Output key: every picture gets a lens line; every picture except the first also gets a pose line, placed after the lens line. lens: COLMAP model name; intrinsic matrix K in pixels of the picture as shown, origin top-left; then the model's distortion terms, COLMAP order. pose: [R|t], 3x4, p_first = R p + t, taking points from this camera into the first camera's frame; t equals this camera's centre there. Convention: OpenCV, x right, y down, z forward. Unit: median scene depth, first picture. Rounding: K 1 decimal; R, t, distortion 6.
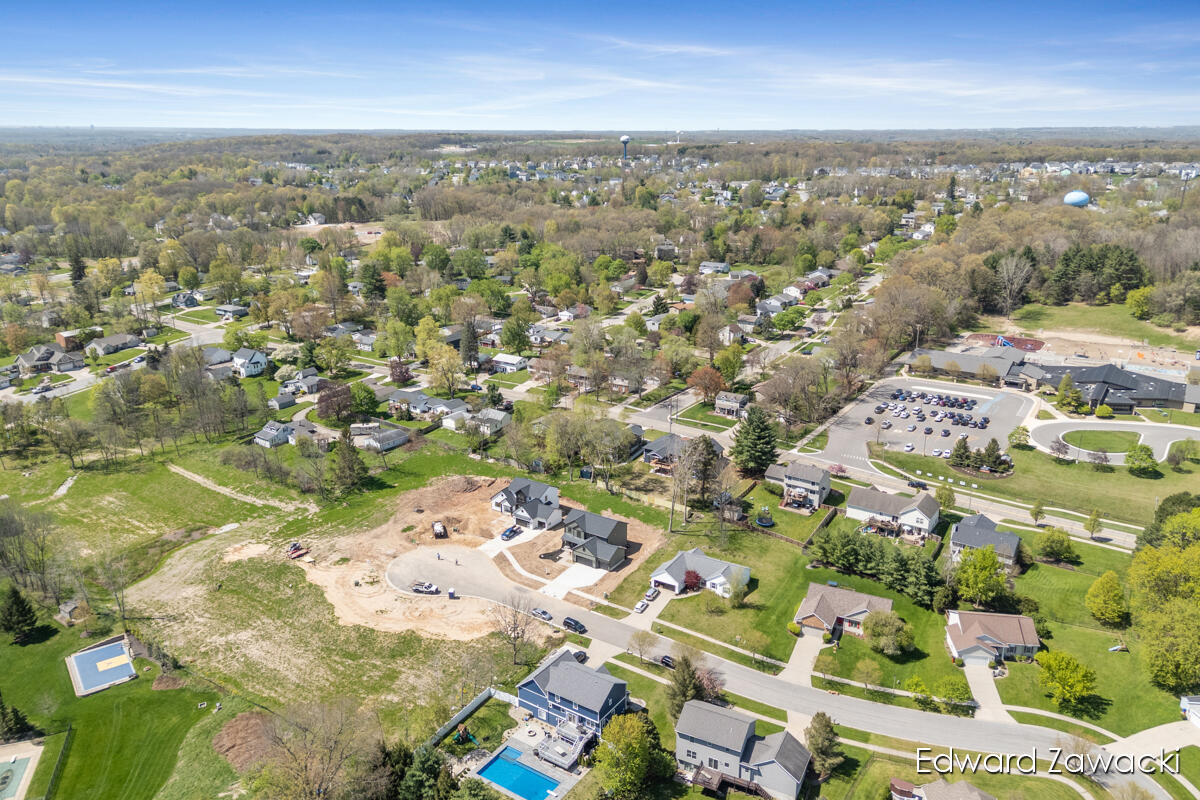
lens RADIAL K [[881.7, 0, 598.0], [0, 881.7, 406.2], [0, 0, 1]] dist [0.070793, -0.047549]
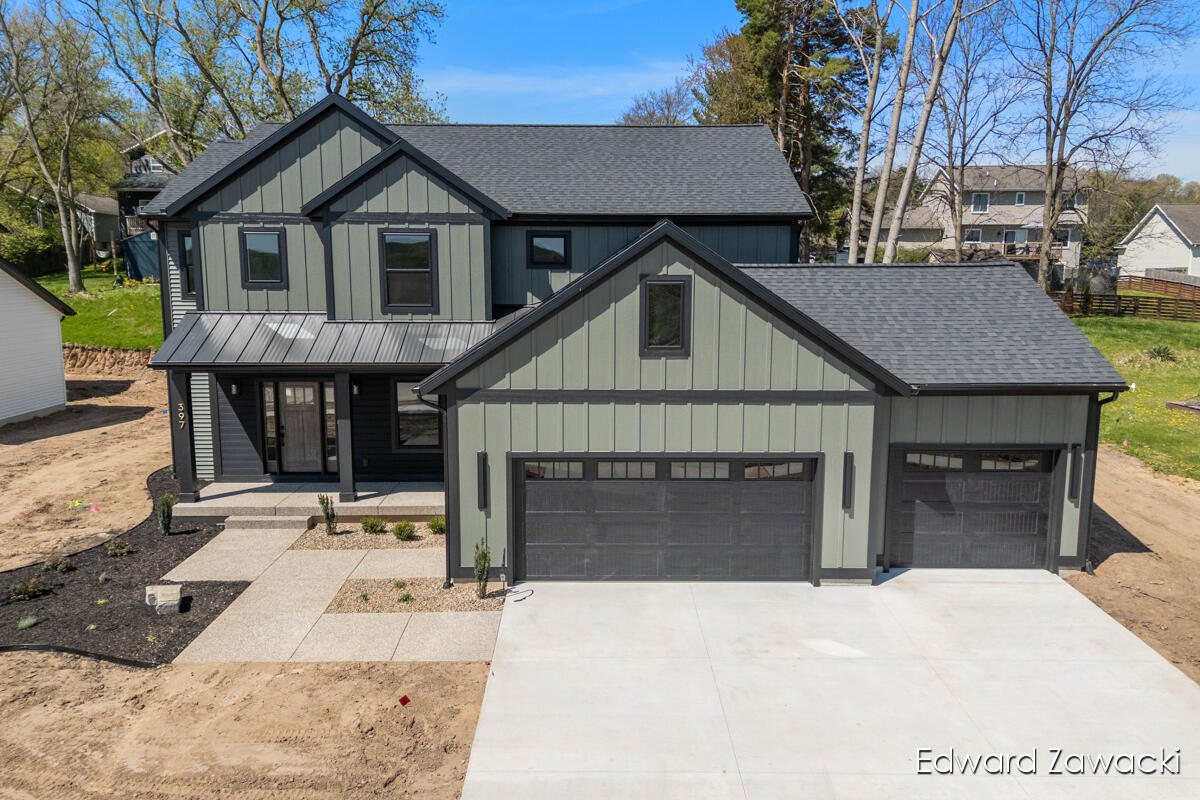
lens RADIAL K [[881.7, 0, 597.4], [0, 881.7, 400.5], [0, 0, 1]] dist [0.070793, -0.047549]
pose [[0.824006, -0.085328, 0.560119, -0.054340], [0.169928, 0.980303, -0.100647, 0.168587], [-0.540499, 0.178113, 0.822275, 0.925192]]
